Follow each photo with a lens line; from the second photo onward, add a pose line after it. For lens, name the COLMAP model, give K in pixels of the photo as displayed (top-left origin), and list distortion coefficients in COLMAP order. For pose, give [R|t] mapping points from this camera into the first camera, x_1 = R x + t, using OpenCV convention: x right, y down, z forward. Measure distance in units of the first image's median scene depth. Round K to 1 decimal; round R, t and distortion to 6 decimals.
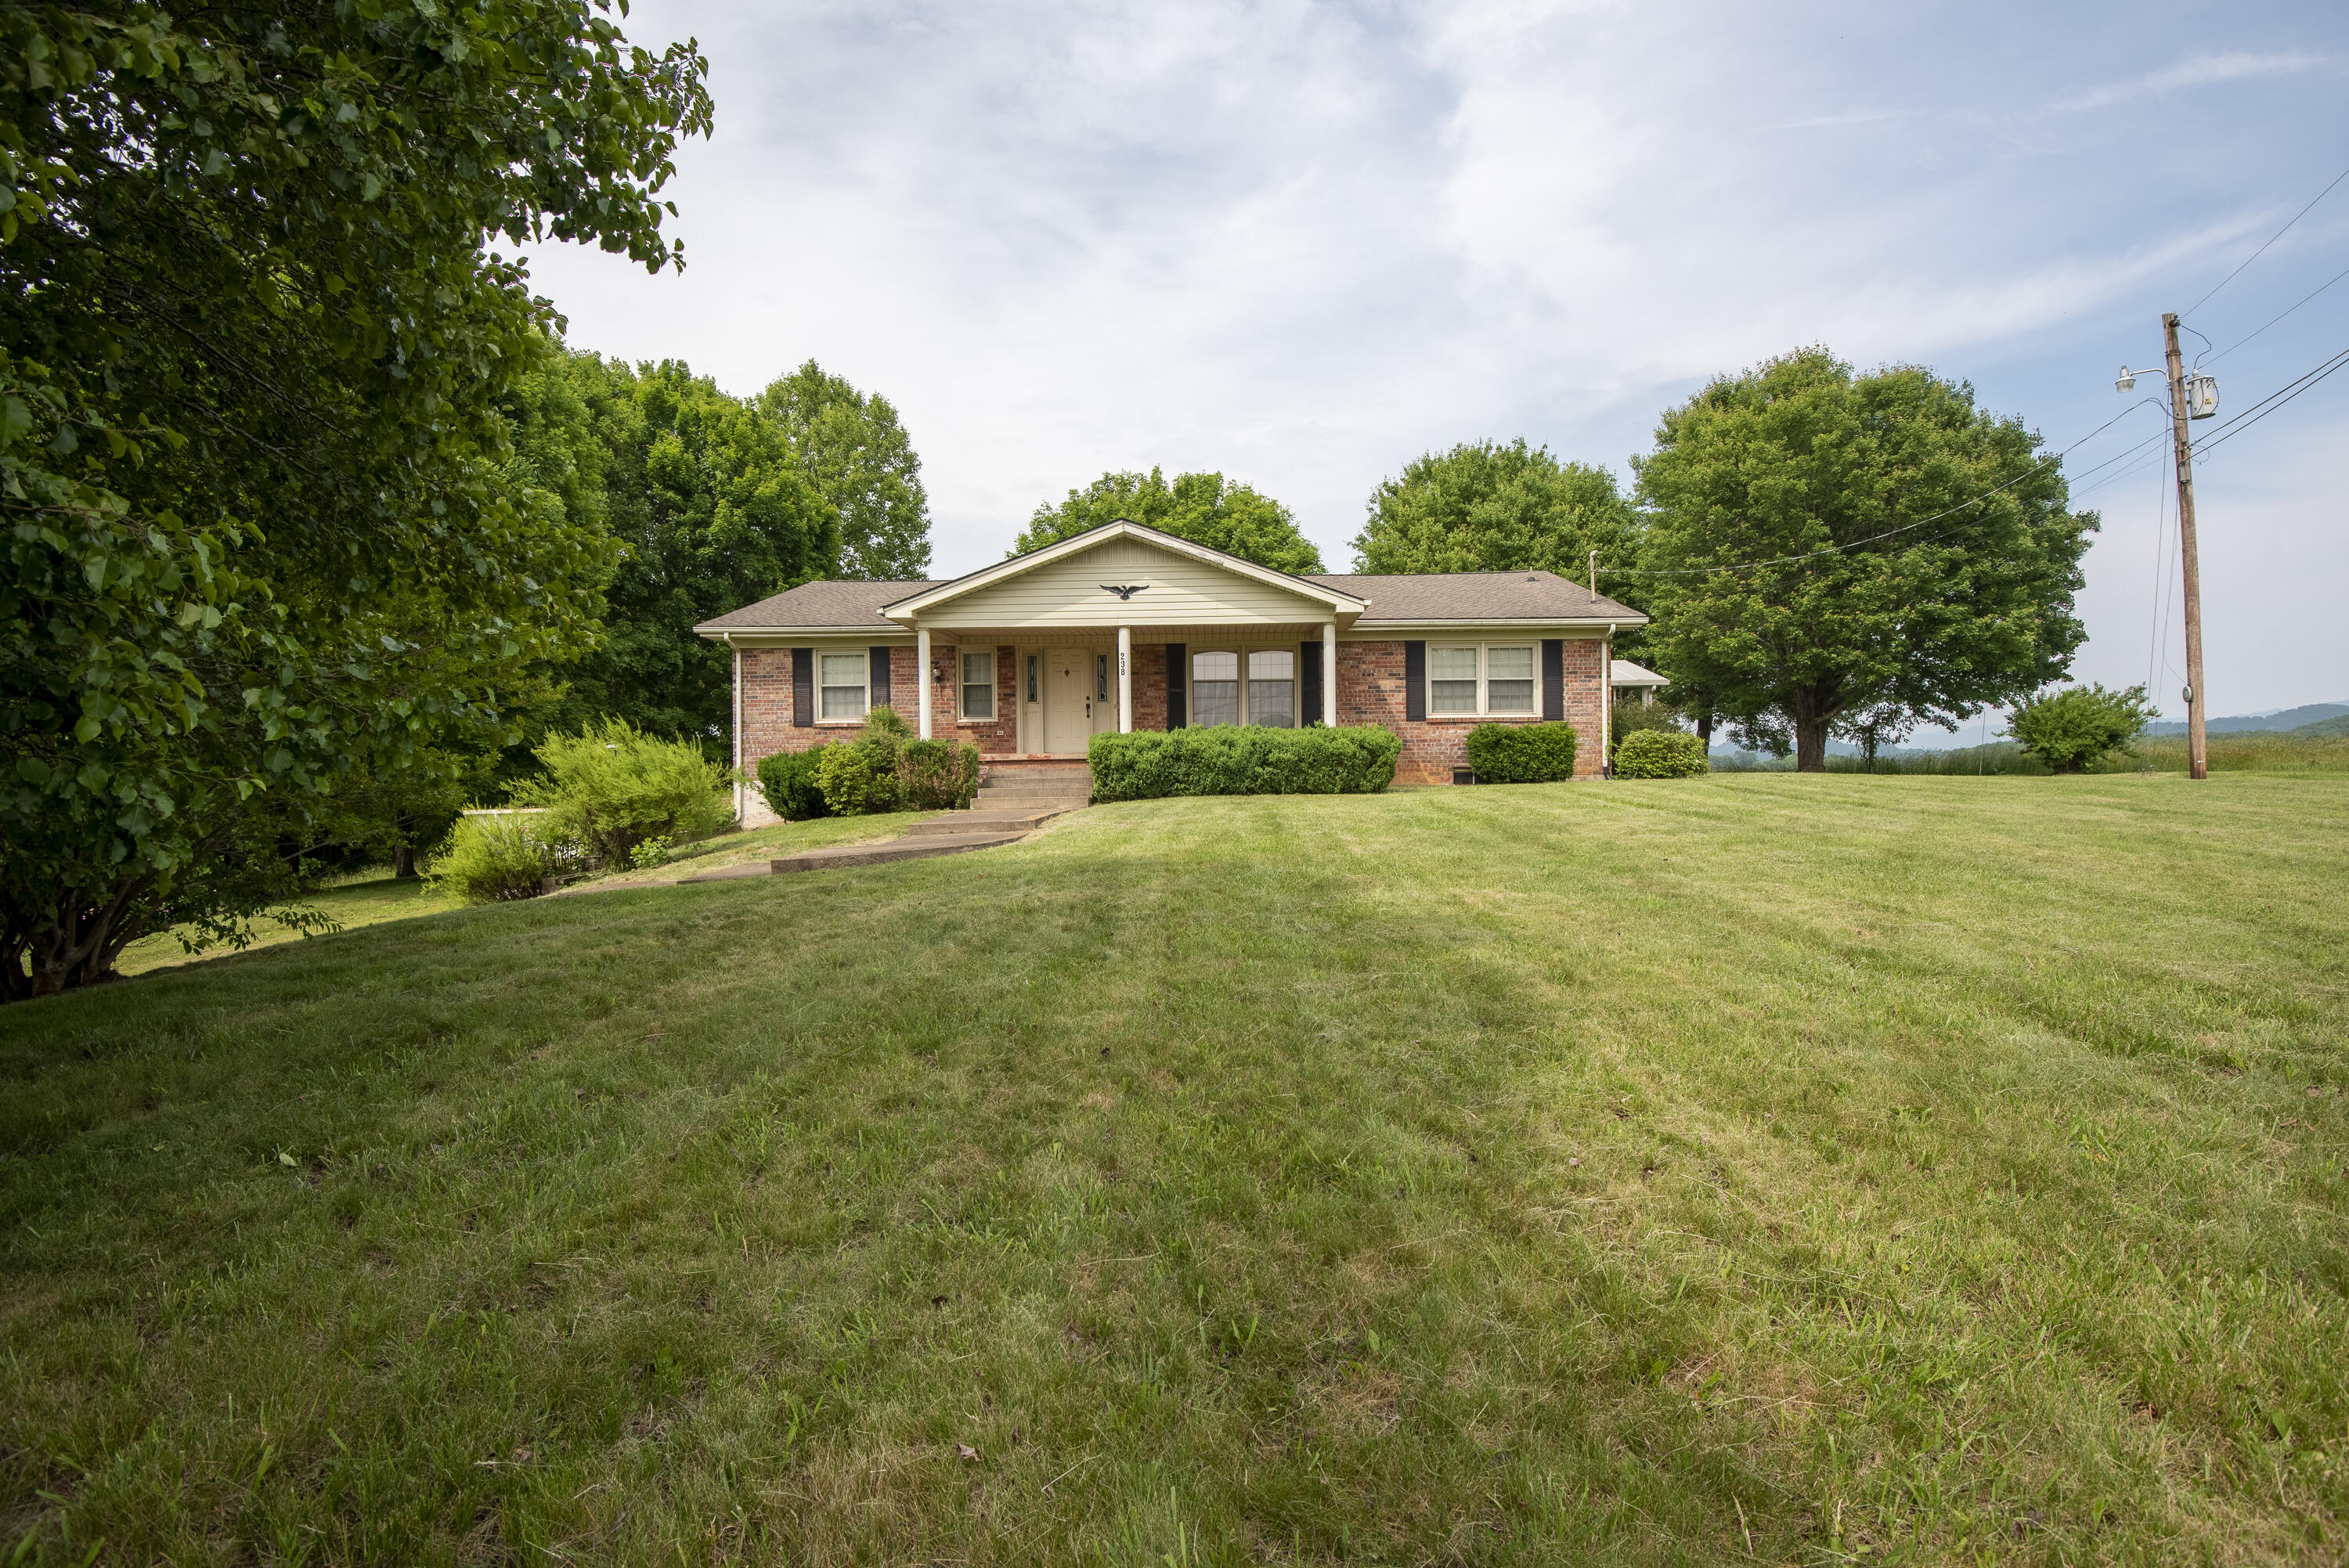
lens RADIAL K [[1099.6, 0, 1174.5], [0, 1099.6, 784.0], [0, 0, 1]] dist [-0.002184, -0.000167]
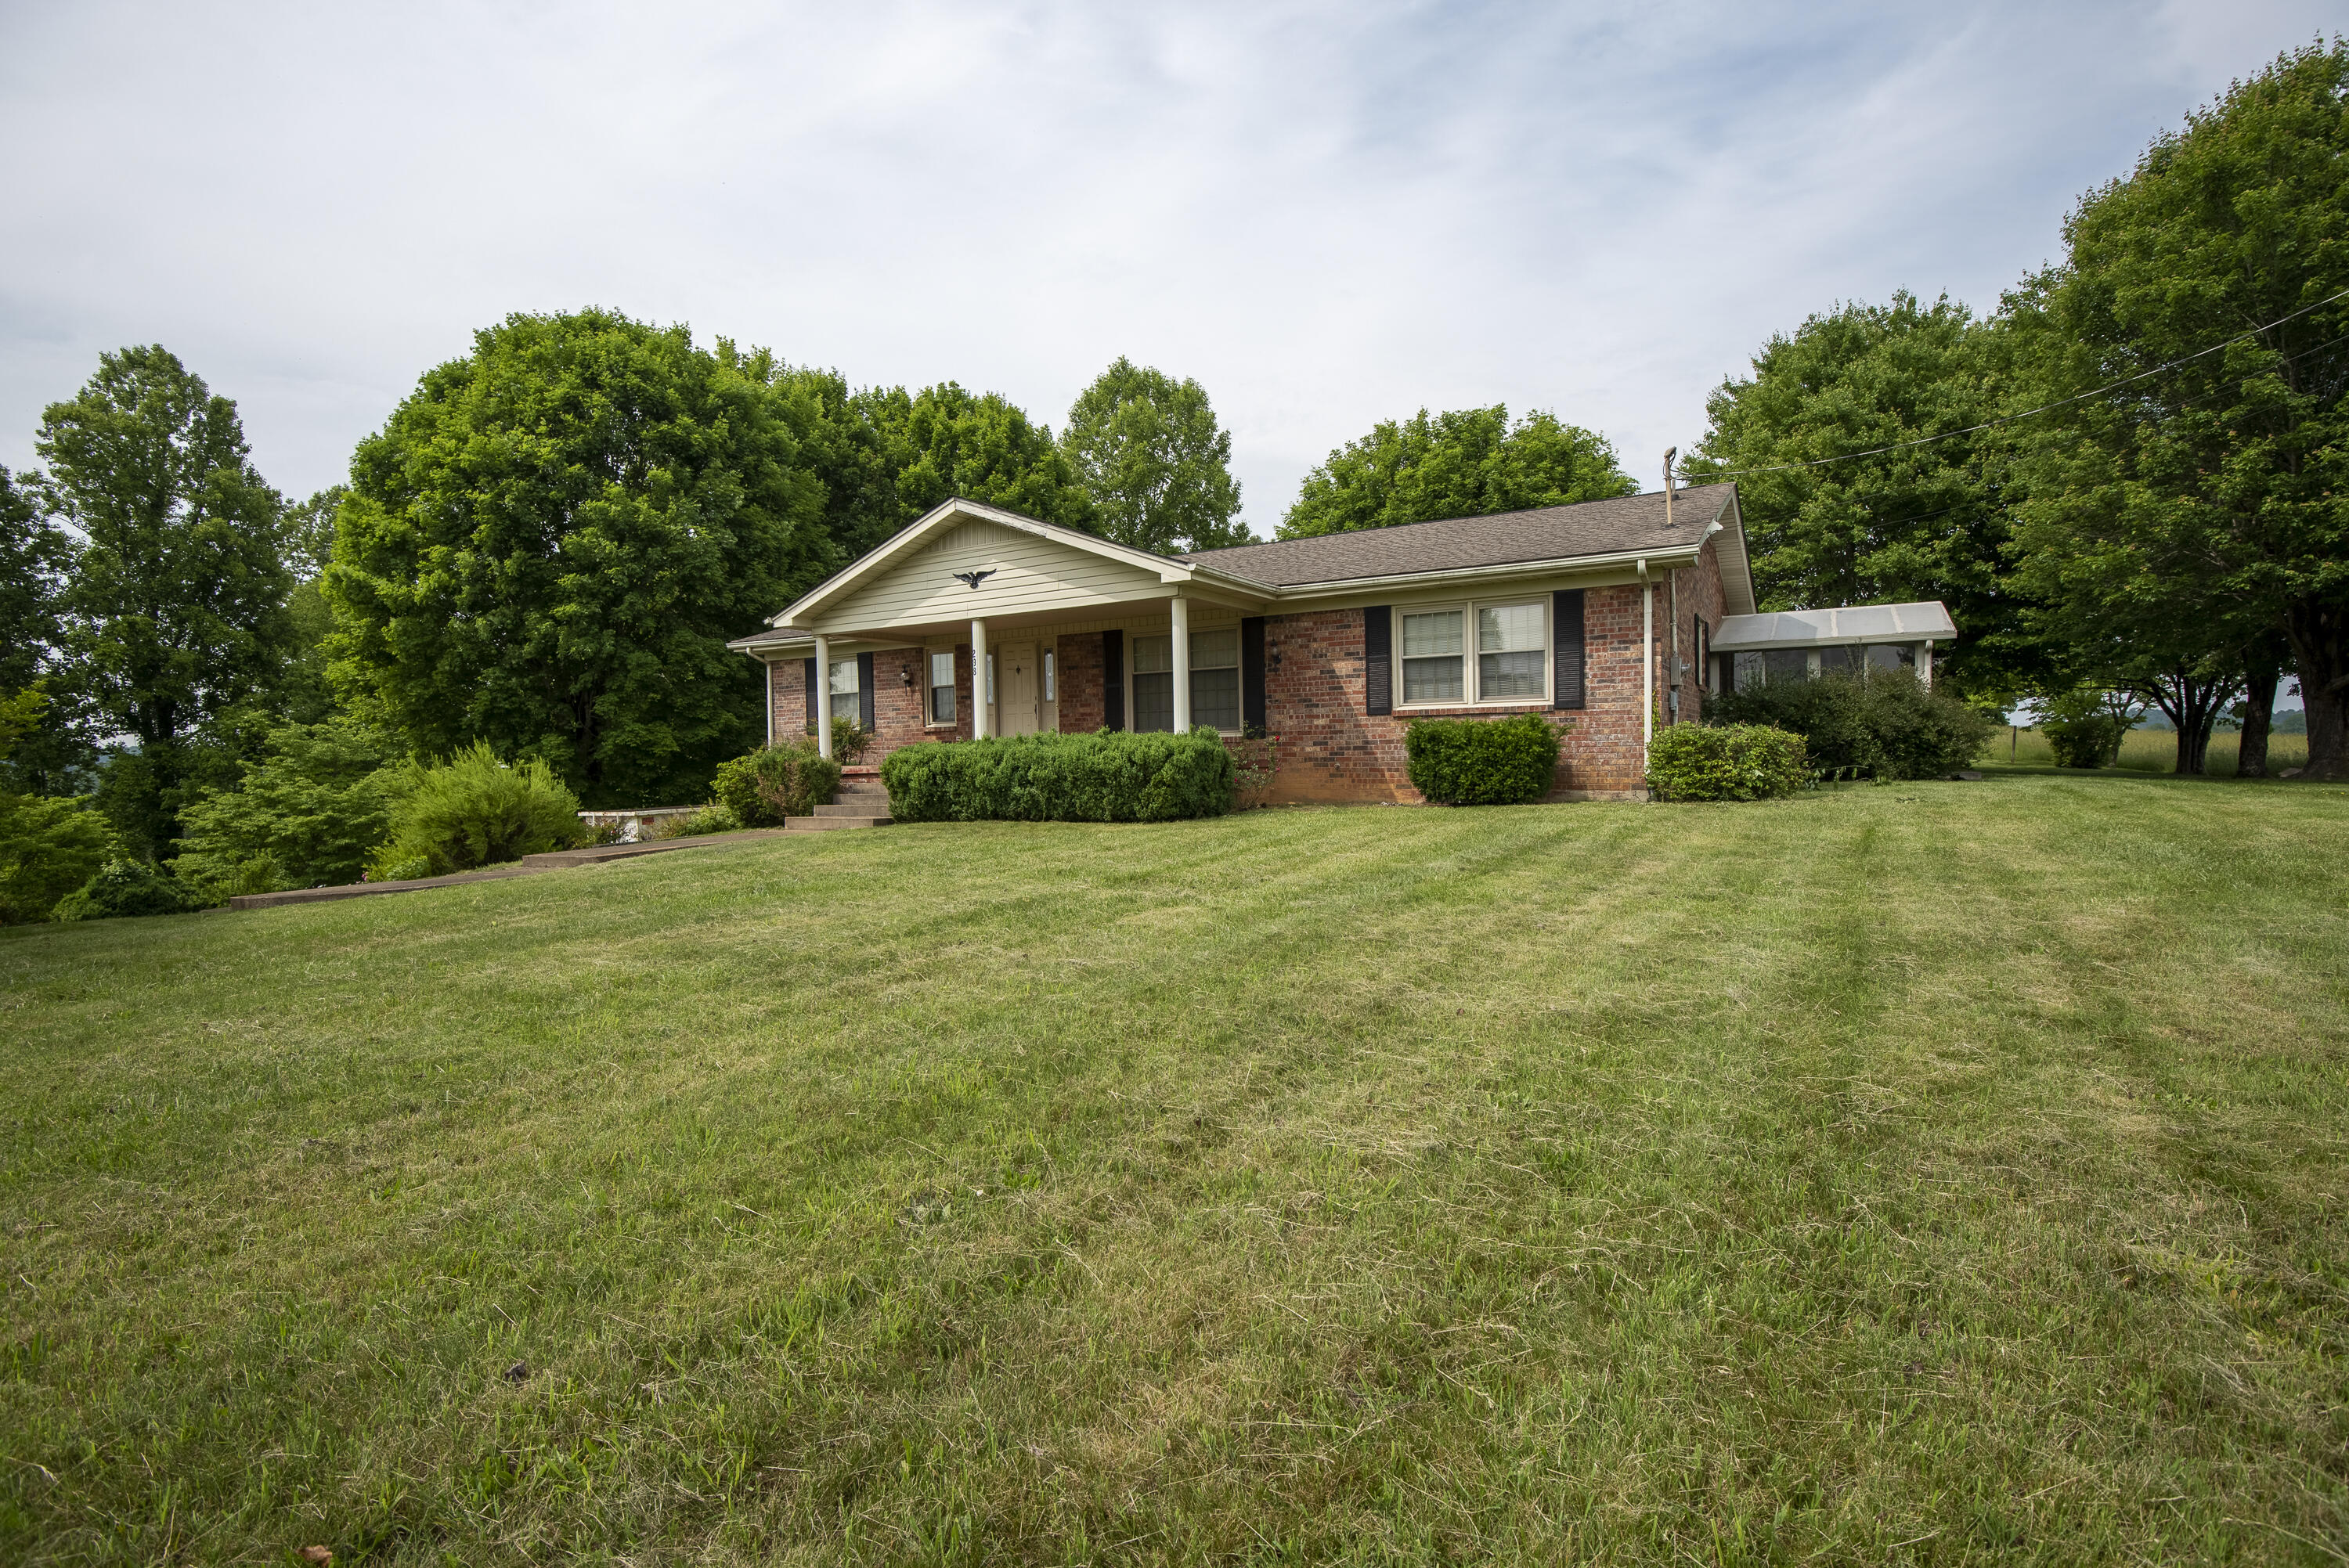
lens RADIAL K [[1094.8, 0, 1174.5], [0, 1094.8, 784.0], [0, 0, 1]] dist [-0.033365, -0.000110]
pose [[0.865538, 0.007762, -0.500784, 0.468113], [0.004995, 0.999696, 0.024128, -0.029562], [0.500819, -0.023386, 0.865236, 0.294924]]
